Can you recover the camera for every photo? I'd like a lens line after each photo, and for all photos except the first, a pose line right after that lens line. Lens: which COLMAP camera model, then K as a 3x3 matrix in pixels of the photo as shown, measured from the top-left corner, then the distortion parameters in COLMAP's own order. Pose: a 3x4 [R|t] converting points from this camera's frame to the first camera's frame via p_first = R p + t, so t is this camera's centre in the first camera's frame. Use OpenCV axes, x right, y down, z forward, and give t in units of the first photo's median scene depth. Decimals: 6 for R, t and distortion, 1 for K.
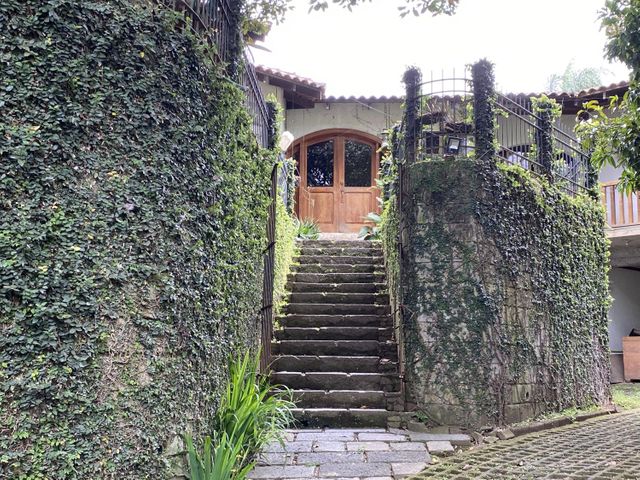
lens RADIAL K [[760.4, 0, 320.0], [0, 760.4, 240.0], [0, 0, 1]] dist [0.000450, -0.000599]
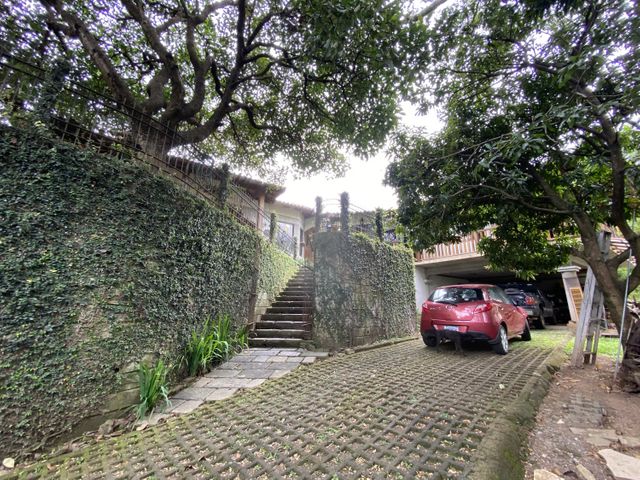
lens RADIAL K [[253.1, 0, 320.0], [0, 253.1, 240.0], [0, 0, 1]] dist [0.032469, -0.025122]
pose [[0.991863, -0.036928, -0.121835, 0.250540], [0.023262, 0.993465, -0.111738, 0.011412], [0.125165, 0.107995, 0.986241, 0.213257]]
